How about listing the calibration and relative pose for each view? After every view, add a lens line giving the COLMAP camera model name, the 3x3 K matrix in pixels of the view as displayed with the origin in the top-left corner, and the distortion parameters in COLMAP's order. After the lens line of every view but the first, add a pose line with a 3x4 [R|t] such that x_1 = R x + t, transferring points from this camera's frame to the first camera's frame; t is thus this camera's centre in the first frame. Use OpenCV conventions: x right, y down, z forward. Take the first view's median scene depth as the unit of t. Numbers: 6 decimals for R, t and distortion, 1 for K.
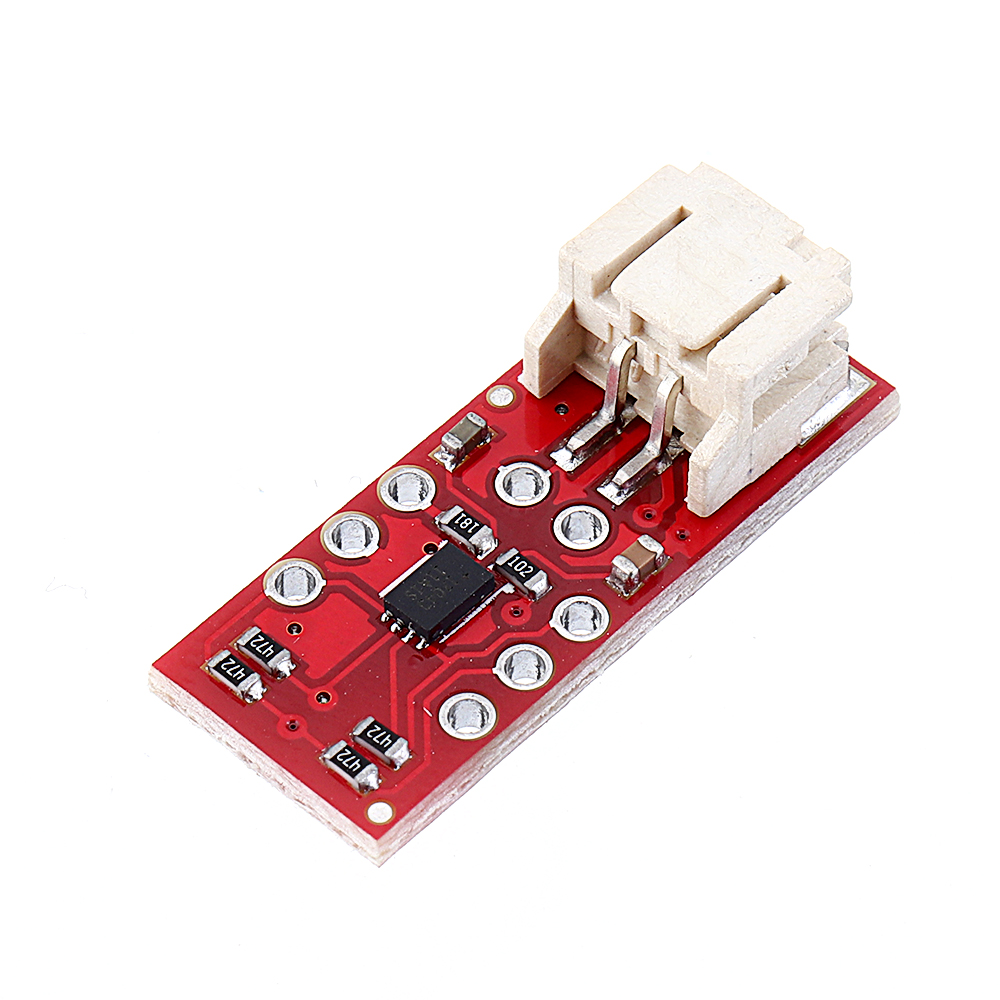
lens RADIAL K [[5998.5, 0, 500.0], [0, 5998.5, 500.0], [0, 0, 1]] dist [0.346400, 0.978906]
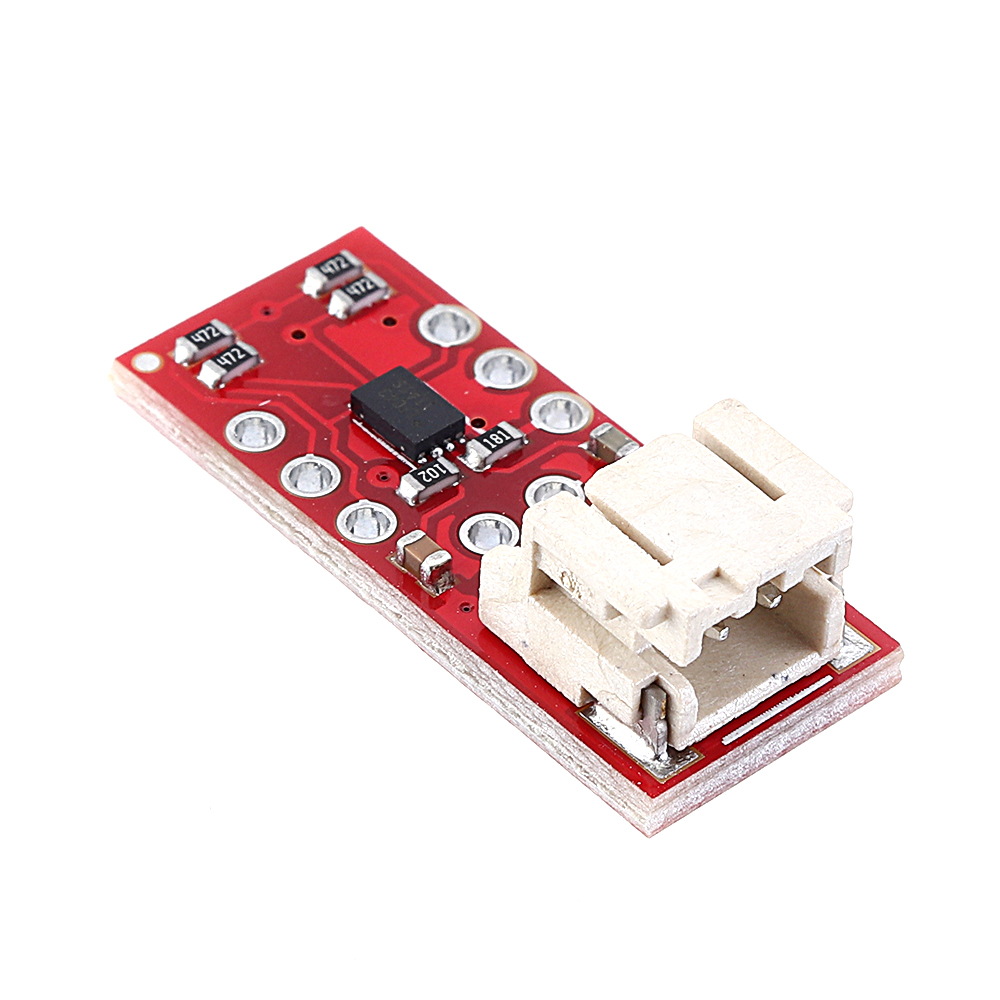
lens RADIAL K [[5998.5, 0, 500.0], [0, 5998.5, 500.0], [0, 0, 1]] dist [0.346400, 0.978906]
pose [[-0.094493, 0.687033, -0.720456, 0.683982], [-0.801454, 0.376795, 0.464432, -0.433224], [0.590544, 0.621298, 0.515021, 0.529709]]
